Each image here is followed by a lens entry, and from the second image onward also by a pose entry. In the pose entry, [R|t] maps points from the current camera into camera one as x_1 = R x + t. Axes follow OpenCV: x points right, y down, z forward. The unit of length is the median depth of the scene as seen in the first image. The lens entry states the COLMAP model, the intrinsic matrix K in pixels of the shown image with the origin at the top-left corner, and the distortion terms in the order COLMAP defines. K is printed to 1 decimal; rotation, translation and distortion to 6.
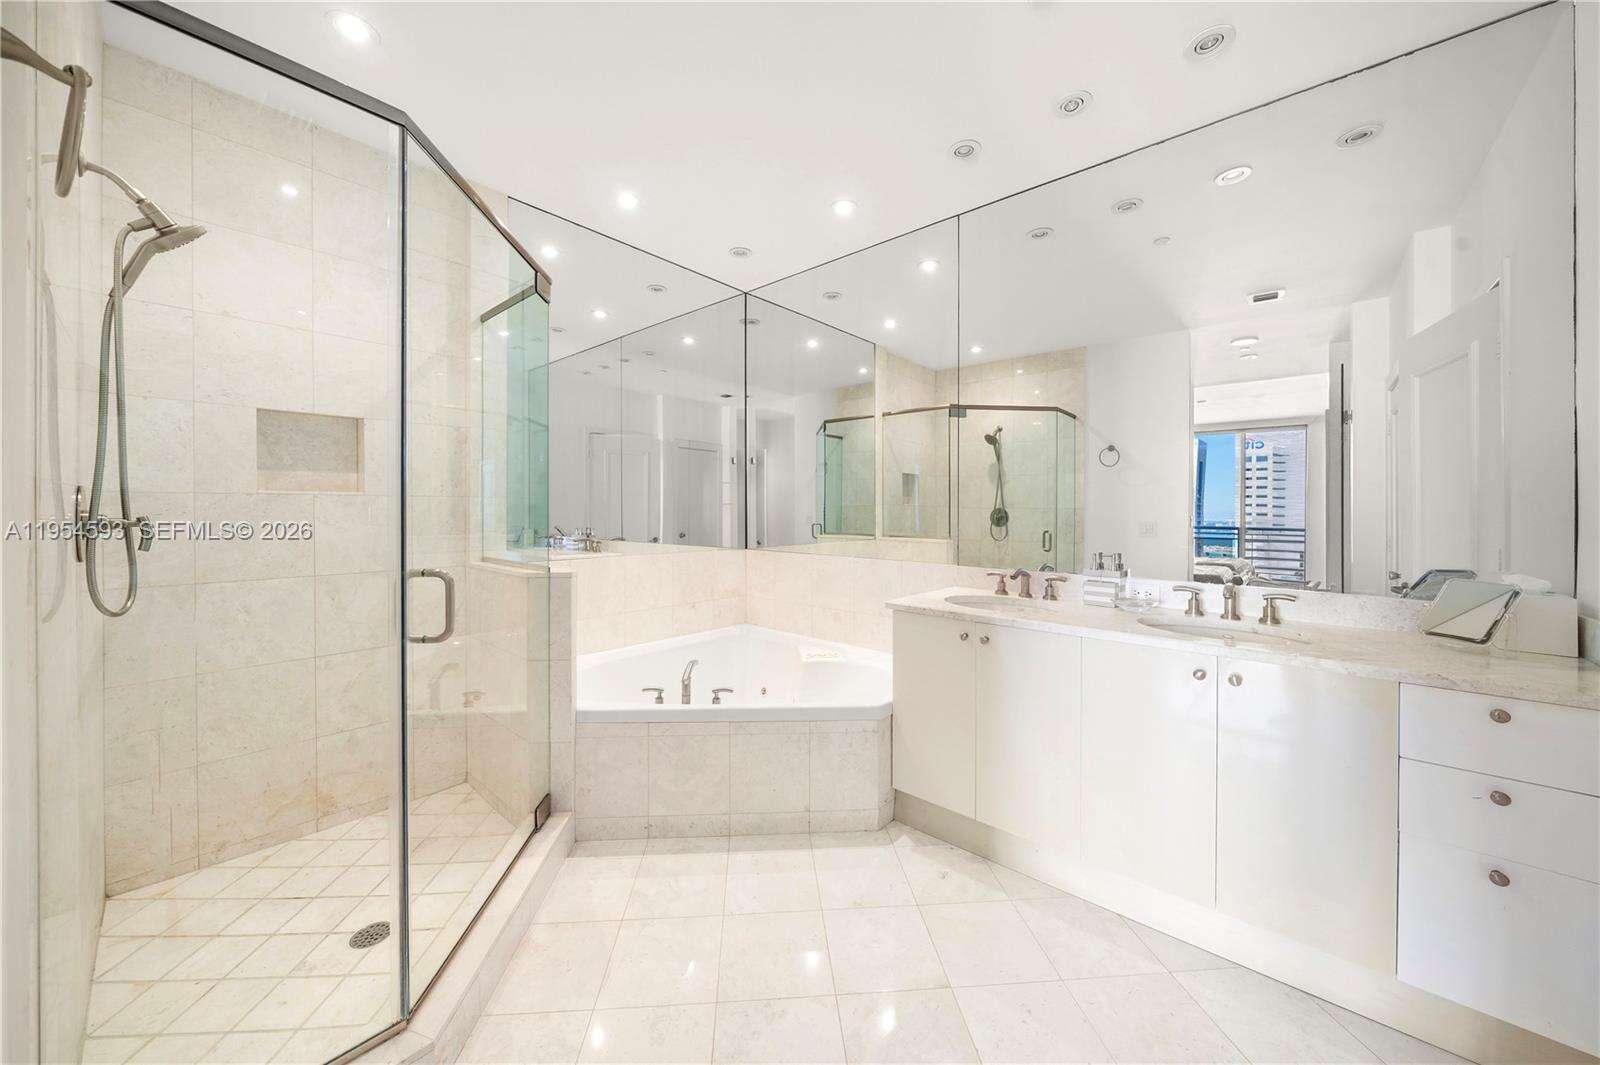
lens RADIAL K [[559.2, 0, 798.9], [0, 559.2, 513.3], [0, 0, 1]] dist [-0.001389, -0.000059]
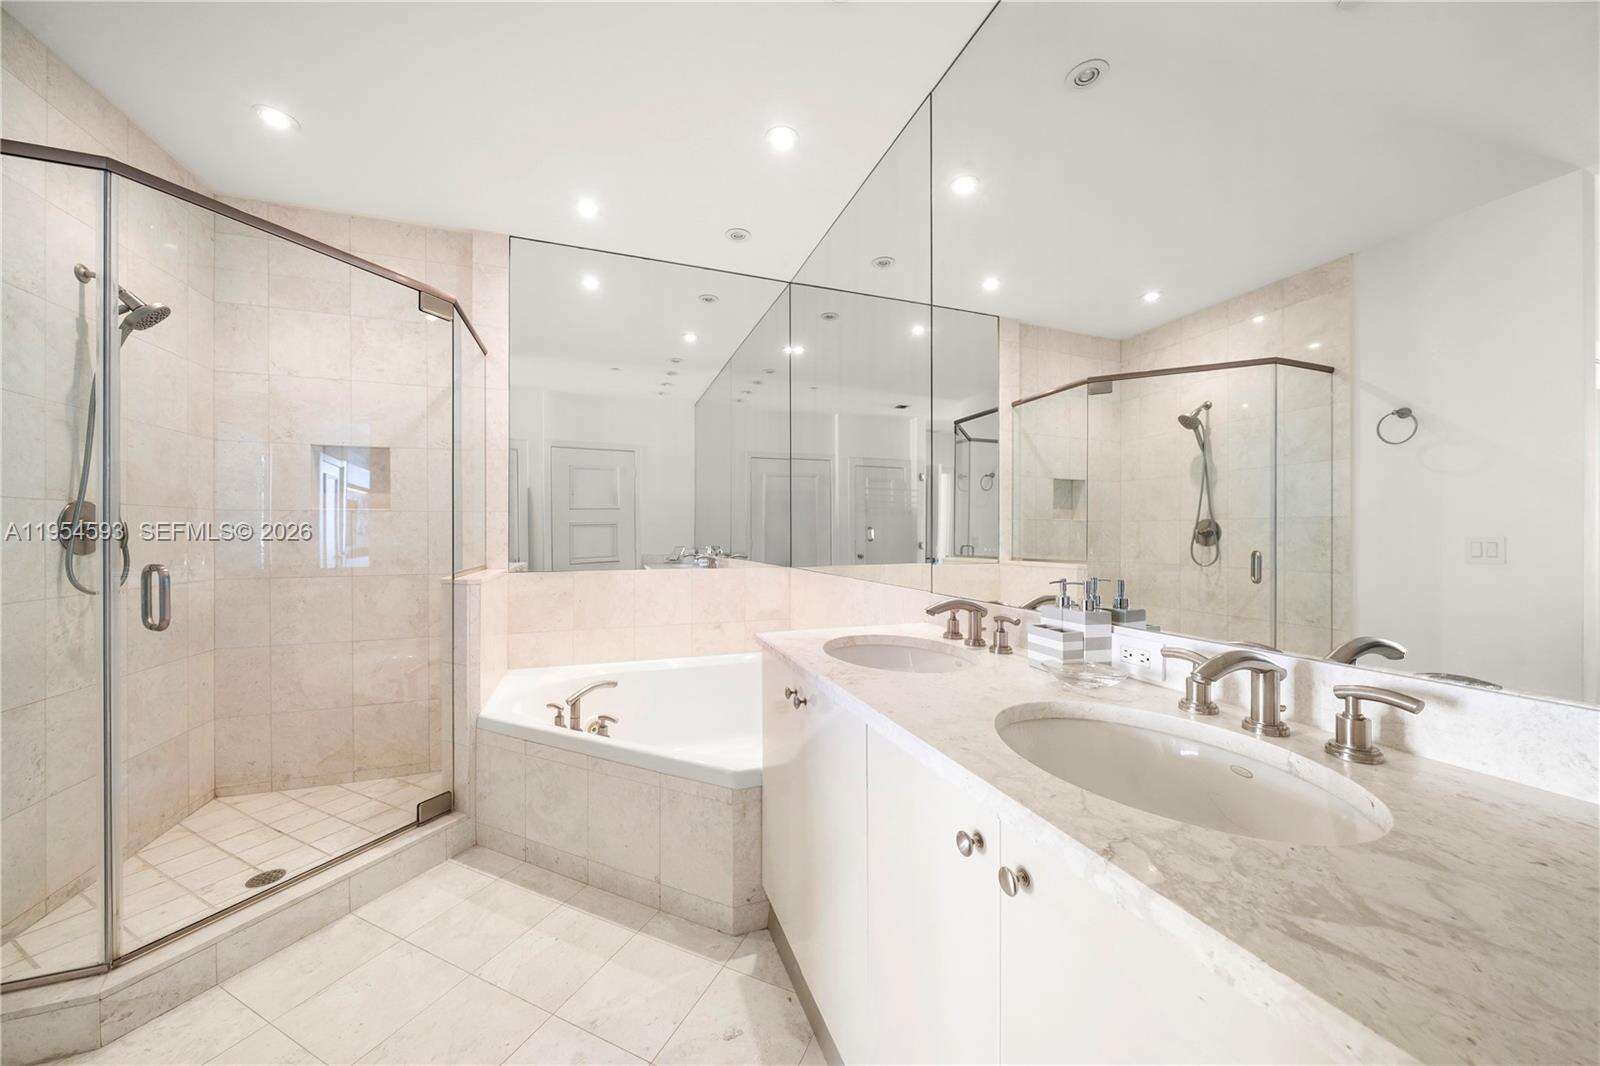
lens RADIAL K [[549.6, 0, 799.3], [0, 549.6, 536.6], [0, 0, 1]] dist [-0.003111, -0.000168]
pose [[0.877288, -0.005006, -0.479939, 0.568151], [0.003574, 0.999986, -0.003898, 0.029819], [0.479952, 0.001704, 0.877293, 0.382795]]
